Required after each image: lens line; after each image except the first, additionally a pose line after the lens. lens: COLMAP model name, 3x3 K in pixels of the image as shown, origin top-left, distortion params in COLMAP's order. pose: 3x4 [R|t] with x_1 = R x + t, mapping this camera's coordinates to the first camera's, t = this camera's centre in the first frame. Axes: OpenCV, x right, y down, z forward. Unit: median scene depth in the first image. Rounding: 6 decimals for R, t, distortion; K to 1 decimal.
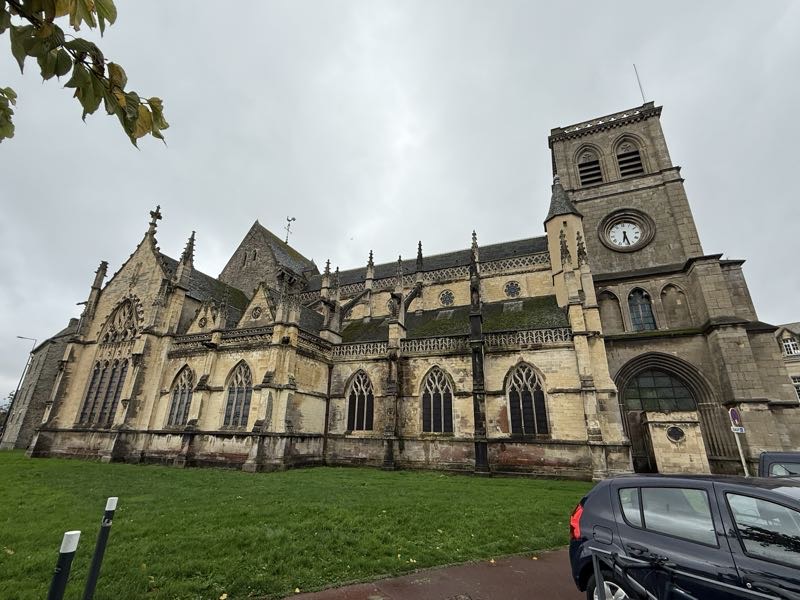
lens RADIAL K [[370.7, 0, 400.0], [0, 370.7, 300.0], [0, 0, 1]] dist [0.000371, 0.000384]
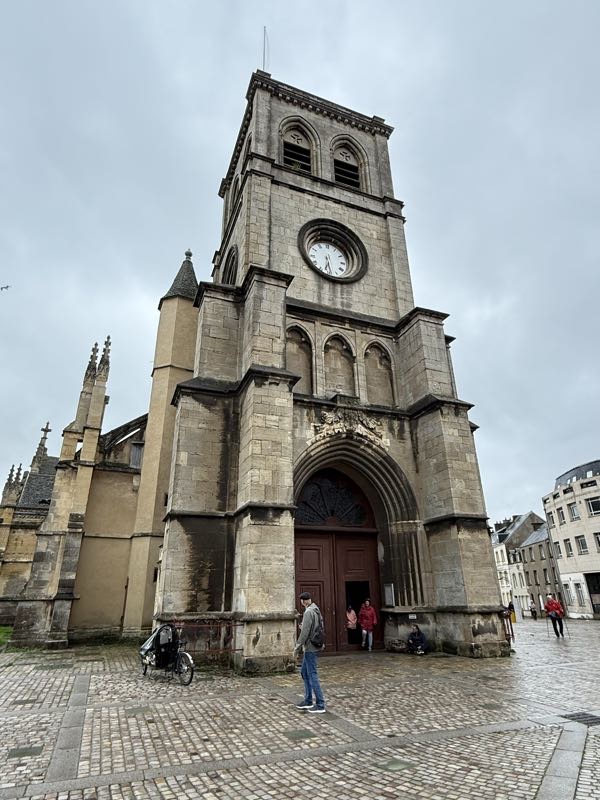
lens RADIAL K [[458.5, 0, 300.0], [0, 458.5, 400.0], [0, 0, 1]] dist [-0.001321, 0.000453]
pose [[0.708561, -0.309972, -0.633924, 1.331365], [0.274281, 0.948695, -0.157313, 0.218979], [0.650163, -0.062407, 0.757227, 0.477386]]
